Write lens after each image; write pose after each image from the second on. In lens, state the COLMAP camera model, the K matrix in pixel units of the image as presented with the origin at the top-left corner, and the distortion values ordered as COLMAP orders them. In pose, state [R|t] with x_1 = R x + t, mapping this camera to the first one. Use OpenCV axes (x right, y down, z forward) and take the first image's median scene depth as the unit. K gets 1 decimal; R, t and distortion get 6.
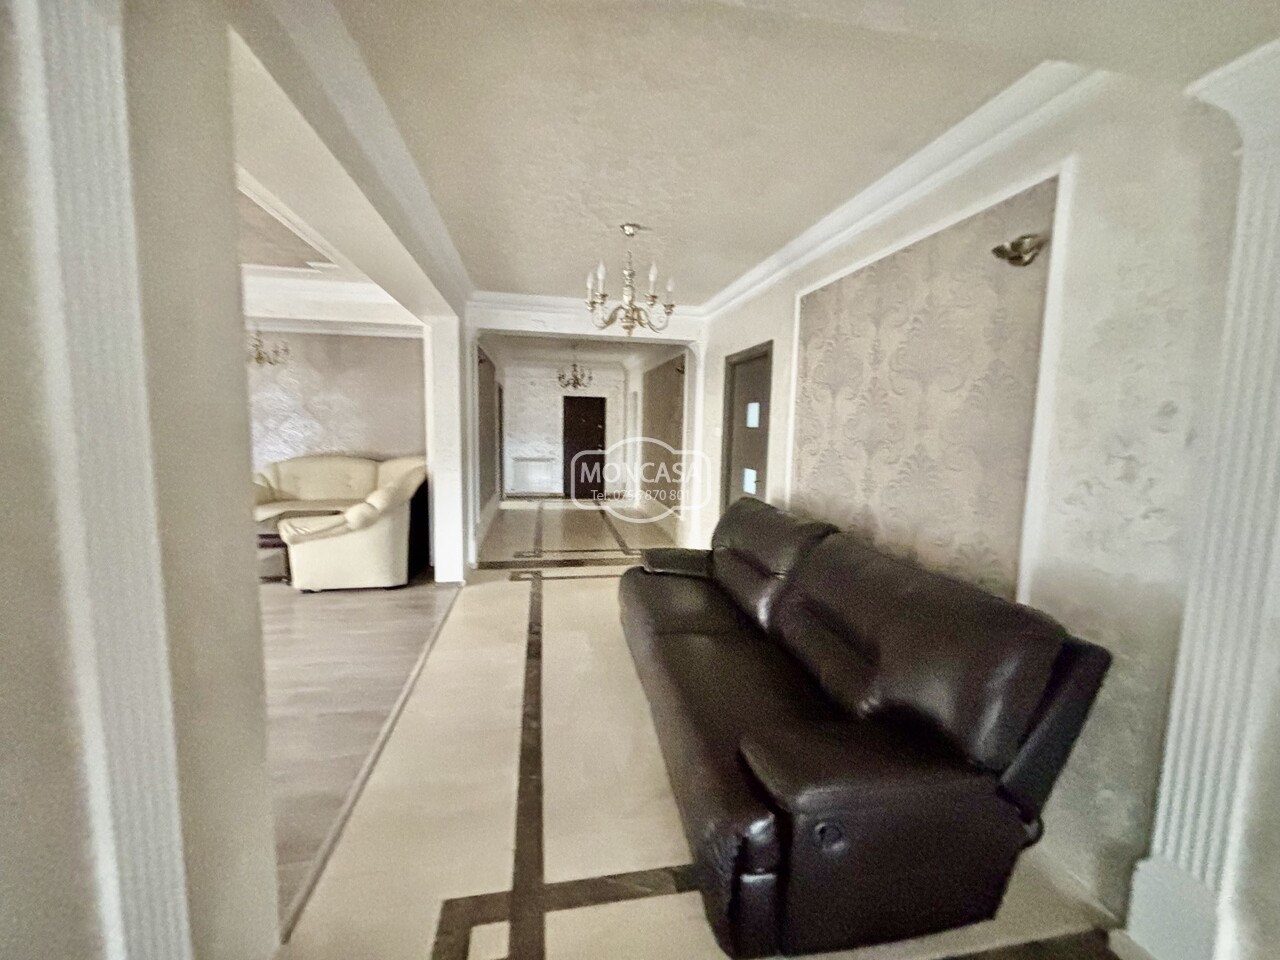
lens RADIAL K [[510.6, 0, 639.2], [0, 510.6, 476.7], [0, 0, 1]] dist [-0.010753, -0.000137]
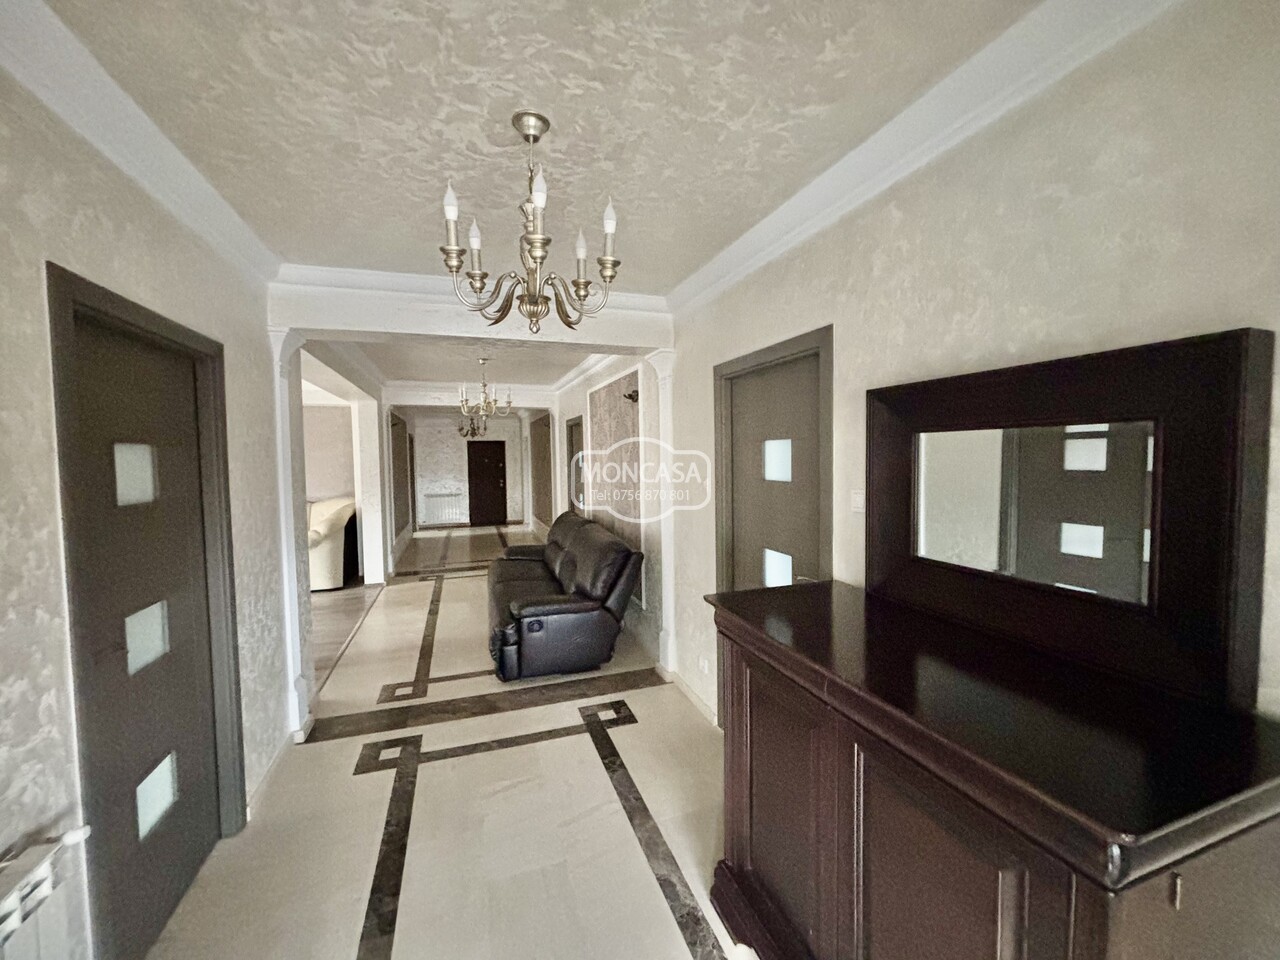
lens RADIAL K [[524.6, 0, 646.3], [0, 524.6, 472.6], [0, 0, 1]] dist [-0.002927, -0.000382]
pose [[0.988201, -0.044501, 0.146553, 0.105089], [0.053720, 0.996778, -0.059557, 0.014441], [-0.143431, 0.066727, 0.987408, -0.340552]]
